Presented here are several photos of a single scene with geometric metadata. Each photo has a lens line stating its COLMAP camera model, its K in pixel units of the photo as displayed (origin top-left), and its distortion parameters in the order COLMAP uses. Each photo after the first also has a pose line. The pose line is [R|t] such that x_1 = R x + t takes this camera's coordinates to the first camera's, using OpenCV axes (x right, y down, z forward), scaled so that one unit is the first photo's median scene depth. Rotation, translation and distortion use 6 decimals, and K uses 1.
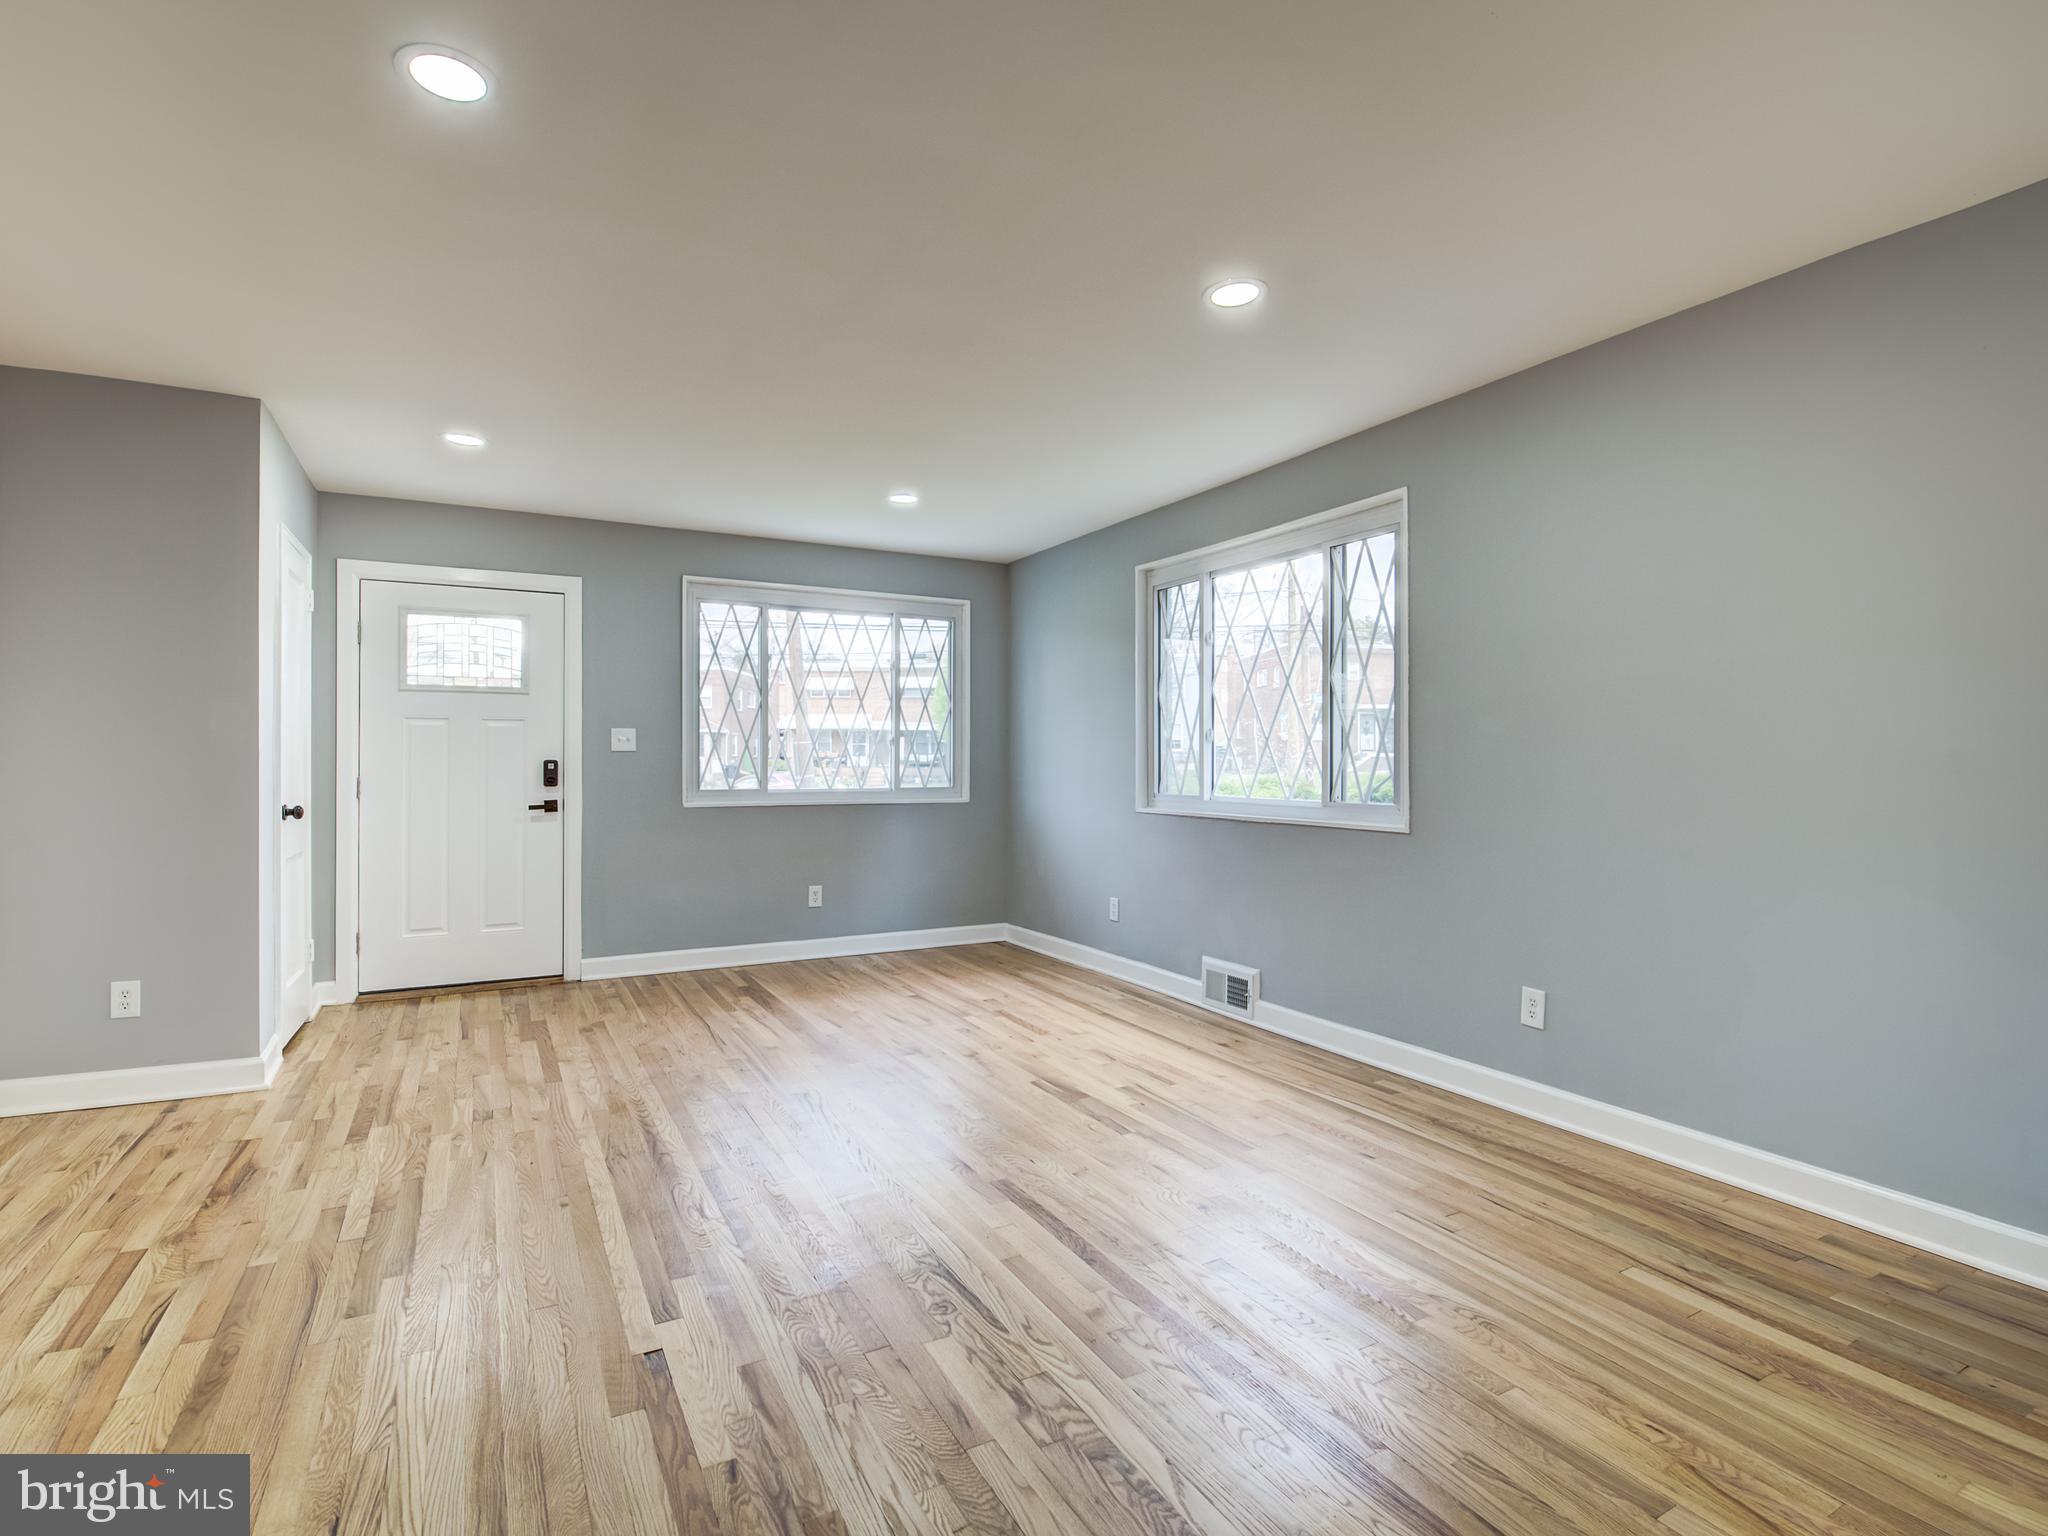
lens RADIAL K [[1003.1, 0, 1024.0], [0, 1003.1, 768.0], [0, 0, 1]] dist [-0.003993, -0.009763]
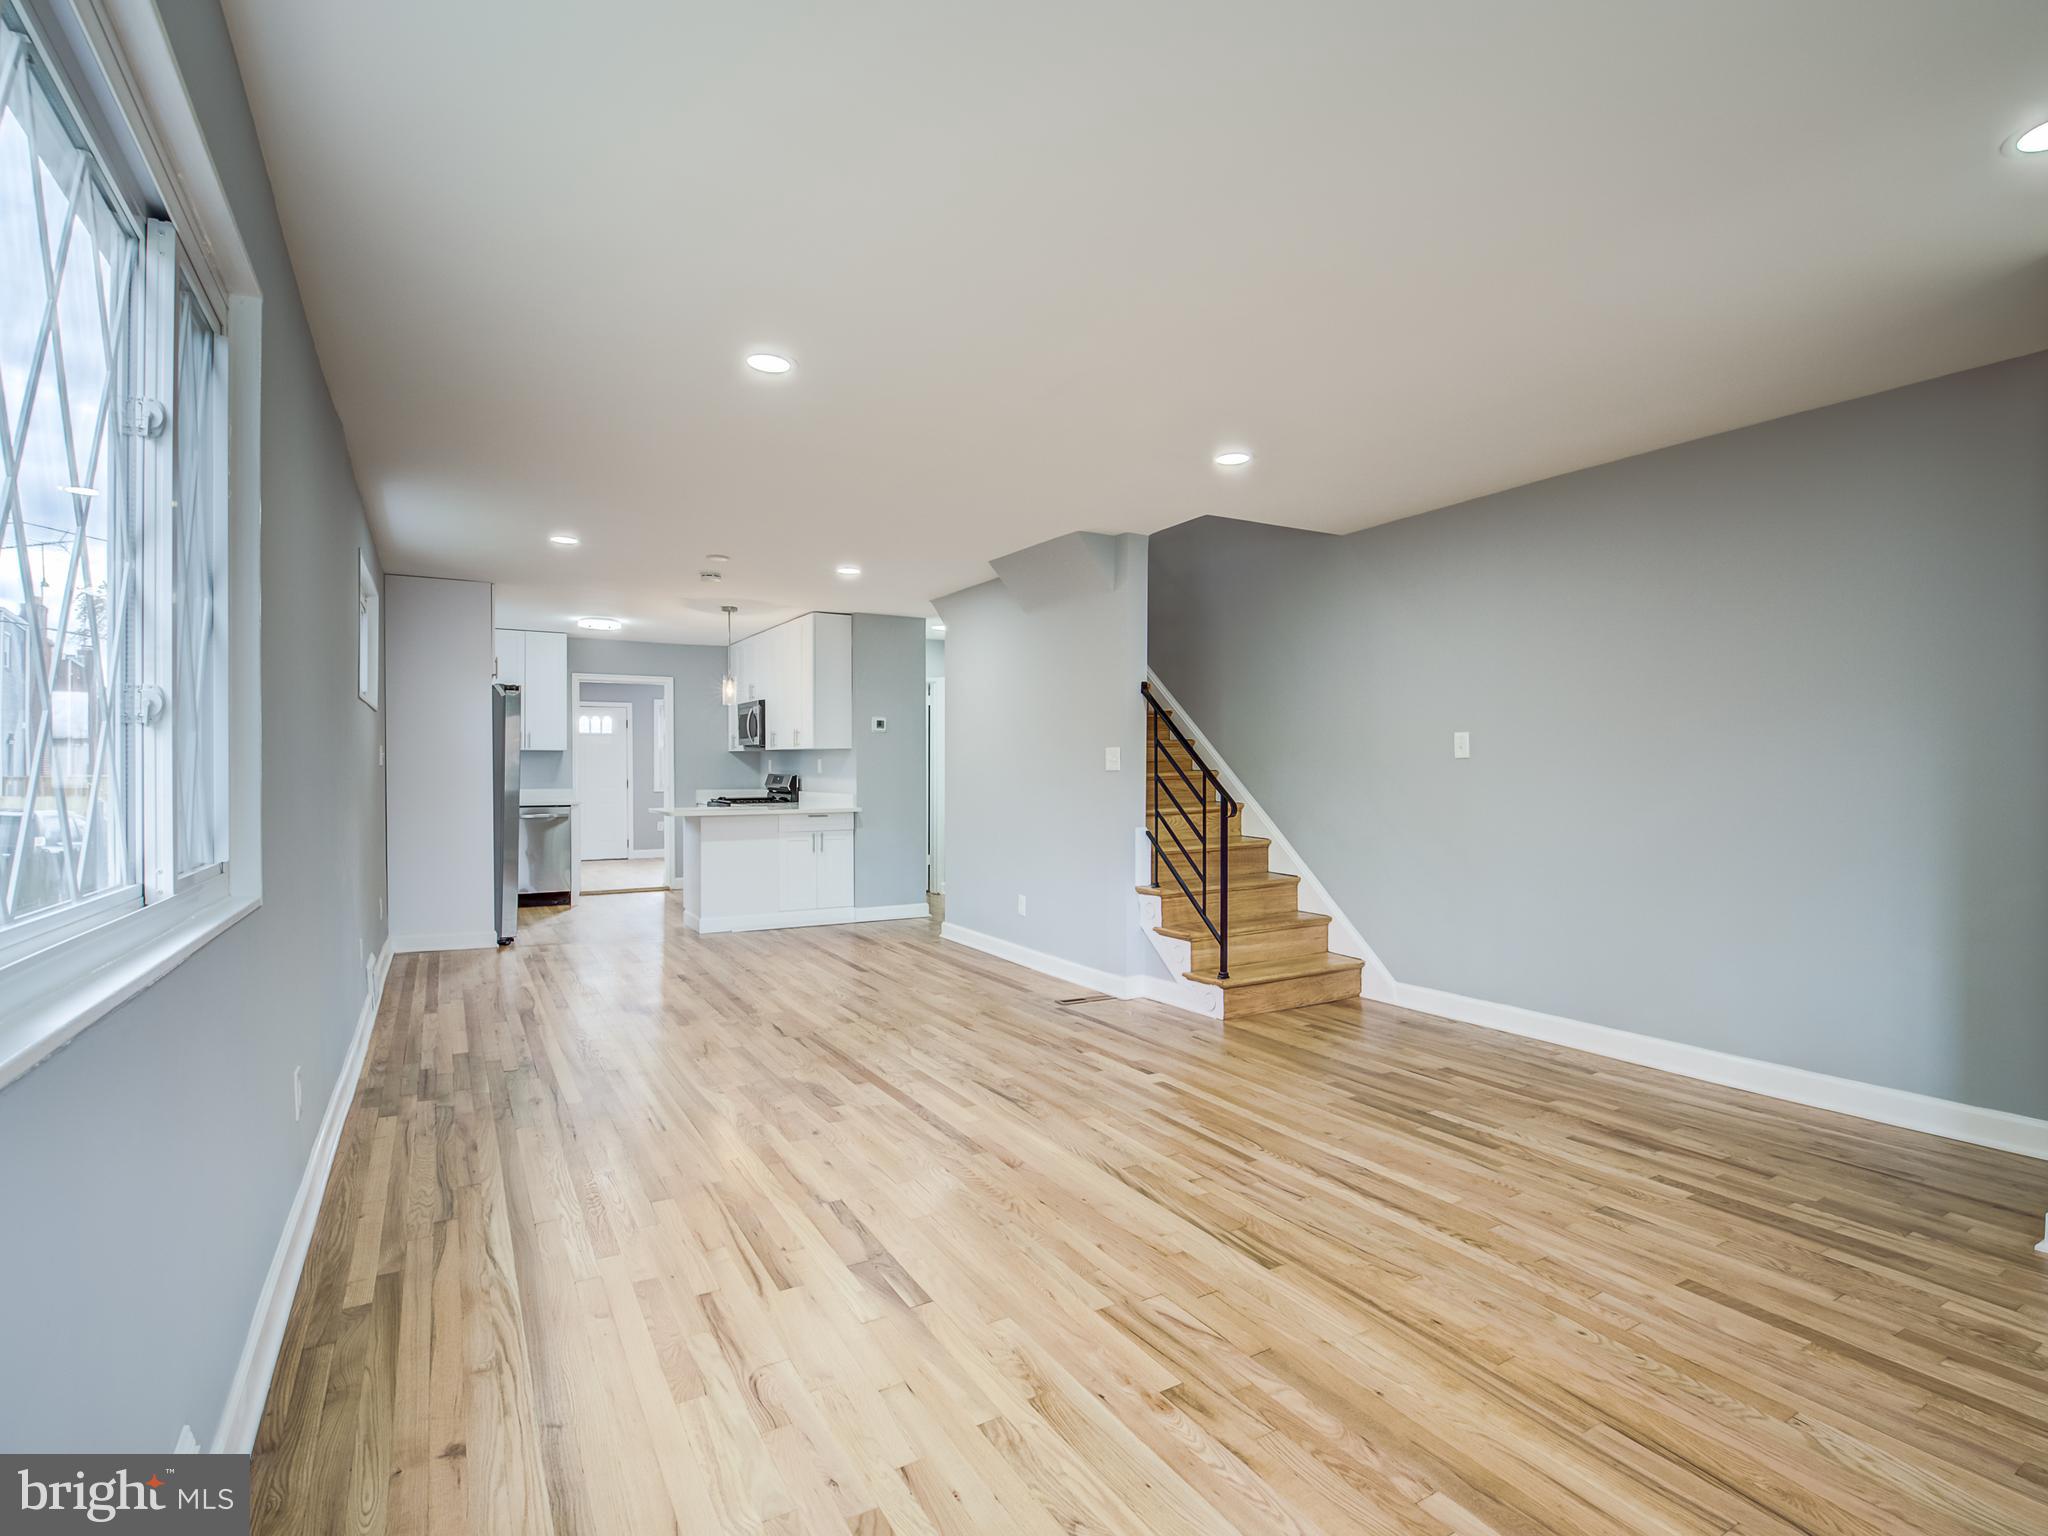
lens RADIAL K [[995.6, 0, 1023.3], [0, 995.6, 775.5], [0, 0, 1]] dist [-0.001416, -0.011169]
pose [[-0.999669, 0.000391, -0.025724, -0.036379], [0.000202, 0.999973, 0.007335, -0.013474], [0.025726, 0.007327, -0.999642, 1.660288]]
